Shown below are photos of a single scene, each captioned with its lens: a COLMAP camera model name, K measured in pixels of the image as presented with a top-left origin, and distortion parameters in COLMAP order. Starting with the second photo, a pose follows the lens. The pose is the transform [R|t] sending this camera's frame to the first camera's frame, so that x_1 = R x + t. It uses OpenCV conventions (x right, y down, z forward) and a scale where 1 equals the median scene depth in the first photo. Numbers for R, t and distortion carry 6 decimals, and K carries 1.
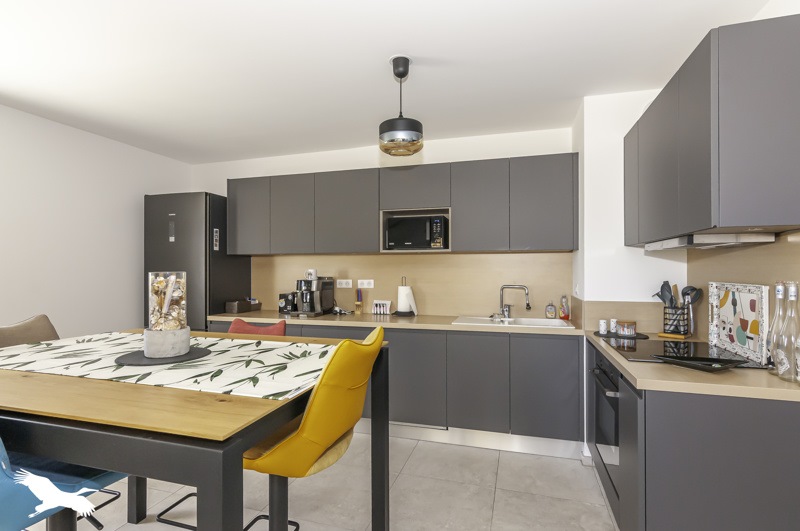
lens RADIAL K [[381.5, 0, 400.0], [0, 381.5, 265.5], [0, 0, 1]] dist [-0.000825, 0.000105]
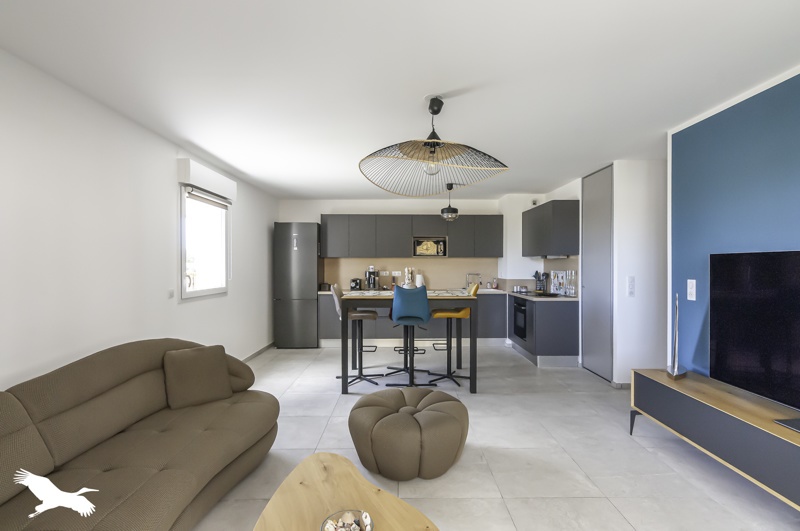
lens RADIAL K [[381.5, 0, 400.0], [0, 381.5, 265.5], [0, 0, 1]] dist [-0.000825, 0.000105]
pose [[0.953654, -0.000028, 0.300907, -0.868652], [-0.004132, 0.999905, 0.013187, -0.021646], [-0.300878, -0.013820, 0.953562, -1.068264]]
